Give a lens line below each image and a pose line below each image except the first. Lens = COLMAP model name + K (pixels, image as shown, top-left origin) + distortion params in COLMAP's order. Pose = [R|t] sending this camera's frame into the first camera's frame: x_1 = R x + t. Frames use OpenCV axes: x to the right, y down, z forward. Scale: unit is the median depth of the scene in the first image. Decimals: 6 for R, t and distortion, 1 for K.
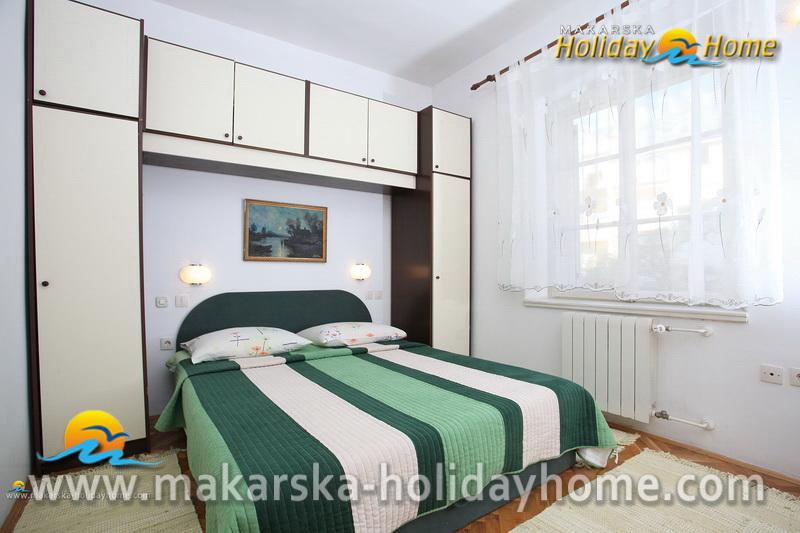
lens RADIAL K [[389.9, 0, 400.3], [0, 389.9, 272.1], [0, 0, 1]] dist [-0.068298, 0.027886]
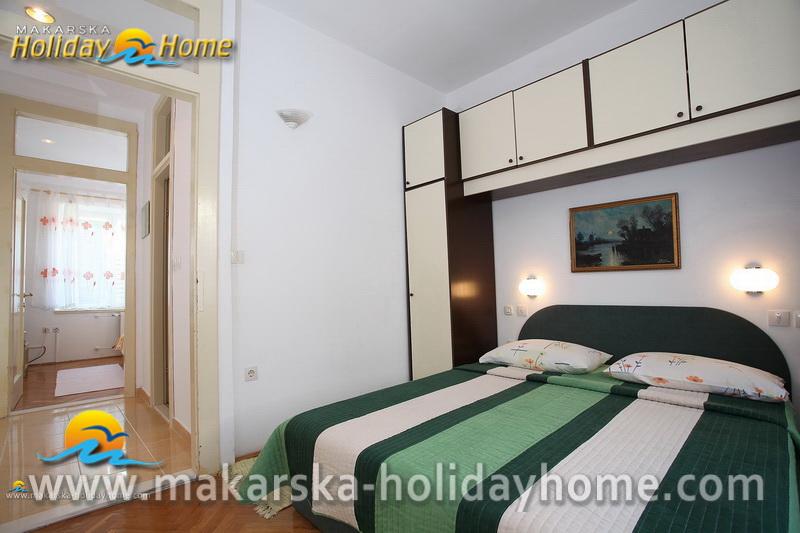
lens RADIAL K [[389.9, 0, 396.4], [0, 389.9, 272.8], [0, 0, 1]] dist [-0.068298, 0.027886]
pose [[0.139797, -0.040723, -0.989342, 0.476149], [0.020617, 0.999057, -0.038210, -0.001100], [0.989965, -0.015055, 0.140505, 0.420862]]
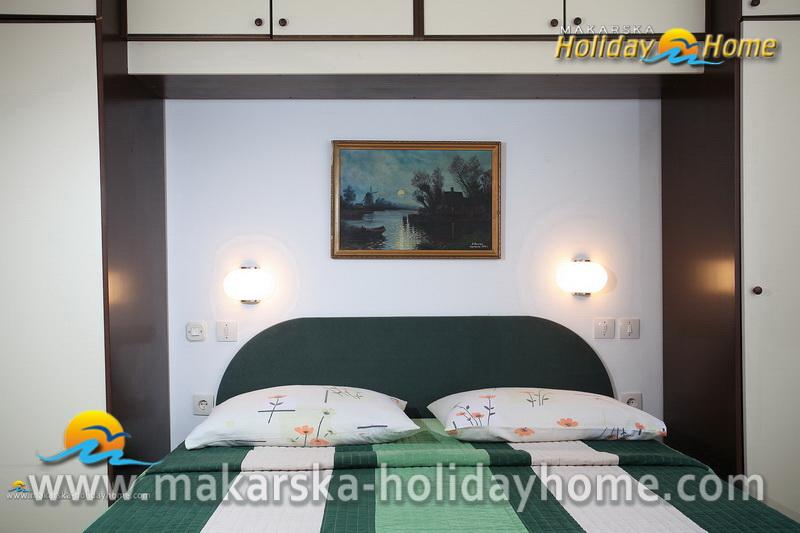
lens RADIAL K [[711.4, 0, 401.0], [0, 711.4, 272.5], [0, 0, 1]] dist [0.007521, 0.002657]
pose [[0.837810, -0.011934, -0.545831, 0.201239], [0.007275, 0.999916, -0.010696, 0.001161], [0.545913, 0.004991, 0.837827, 0.230226]]
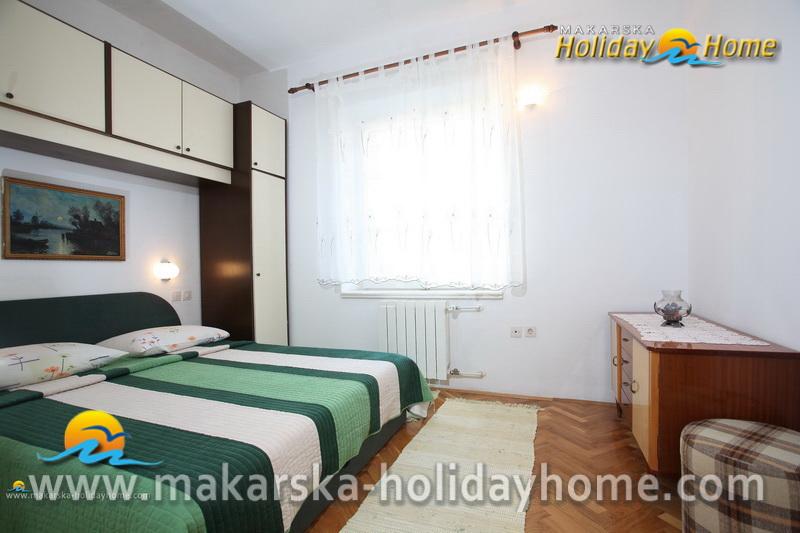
lens RADIAL K [[389.9, 0, 400.9], [0, 389.9, 272.8], [0, 0, 1]] dist [-0.068298, 0.027886]
pose [[0.834449, -0.024162, 0.550555, -0.157413], [0.018715, 0.999705, 0.015508, 0.000297], [-0.550767, -0.002637, 0.834655, -0.032925]]
